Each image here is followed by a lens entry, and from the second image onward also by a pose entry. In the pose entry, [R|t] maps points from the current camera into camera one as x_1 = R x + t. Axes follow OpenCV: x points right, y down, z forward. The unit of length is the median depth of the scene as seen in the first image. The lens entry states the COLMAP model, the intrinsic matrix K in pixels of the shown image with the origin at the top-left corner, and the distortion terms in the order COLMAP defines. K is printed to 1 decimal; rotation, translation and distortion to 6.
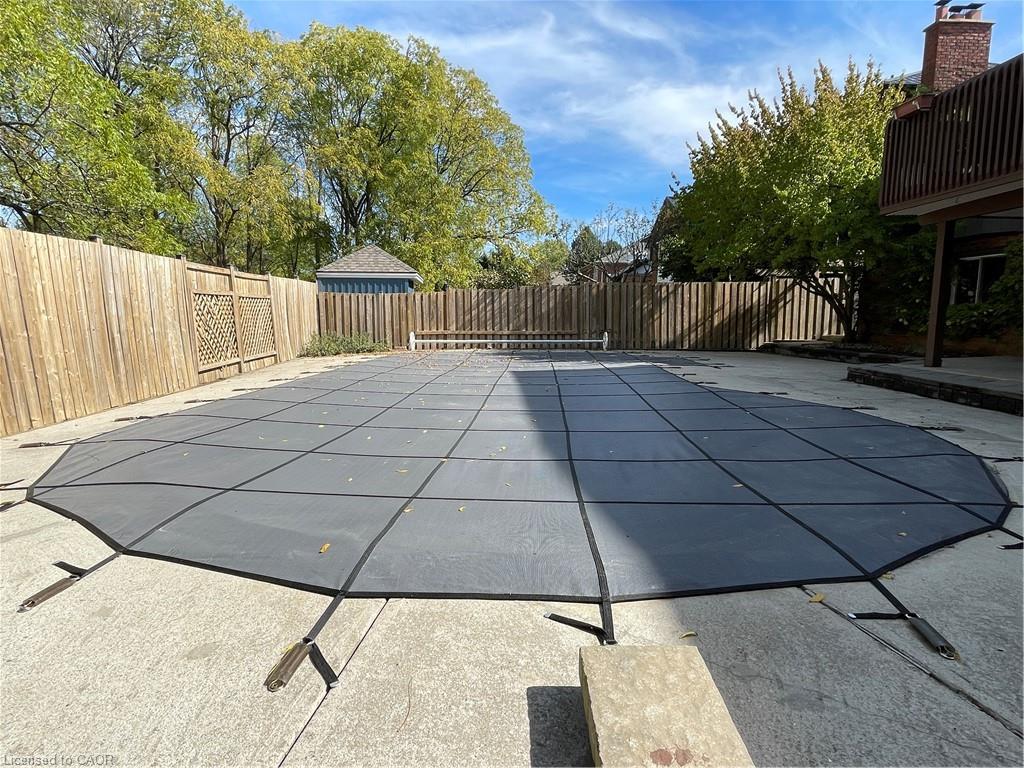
lens RADIAL K [[561.0, 0, 512.0], [0, 561.0, 384.0], [0, 0, 1]] dist [0.000772, -0.000607]
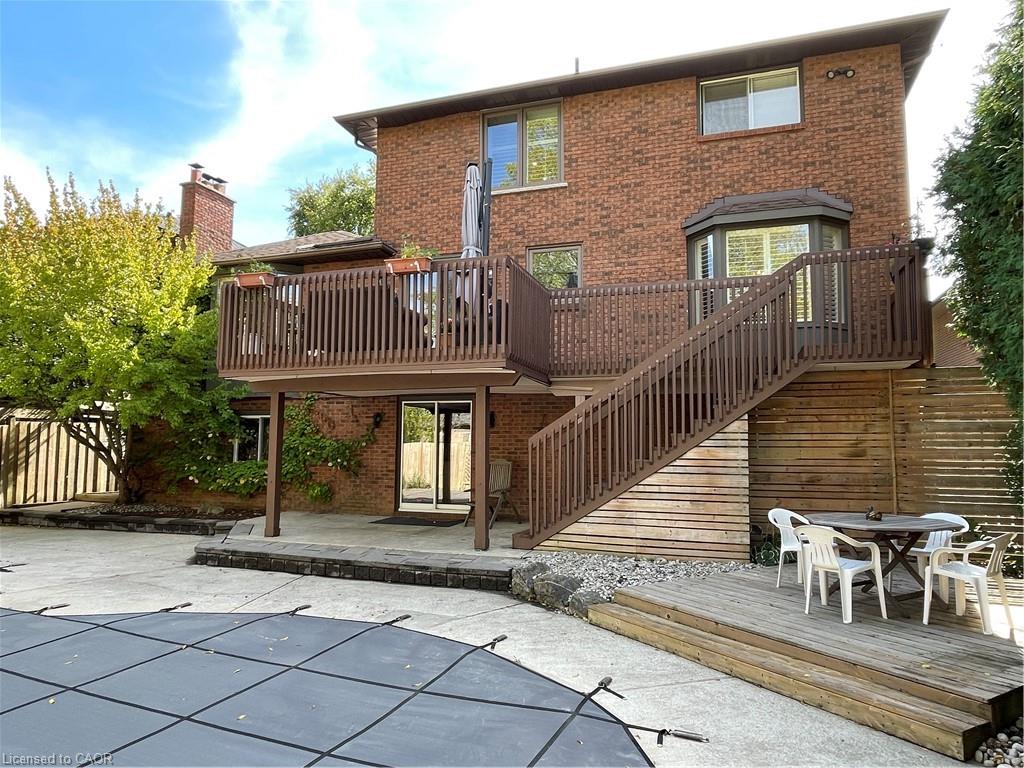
lens RADIAL K [[652.2, 0, 512.0], [0, 652.2, 384.0], [0, 0, 1]] dist [0.001523, -0.001053]
pose [[0.374149, 0.091206, 0.922873, -0.106395], [0.111633, 0.983486, -0.142454, -0.053178], [-0.920625, 0.156322, 0.357789, 0.108135]]
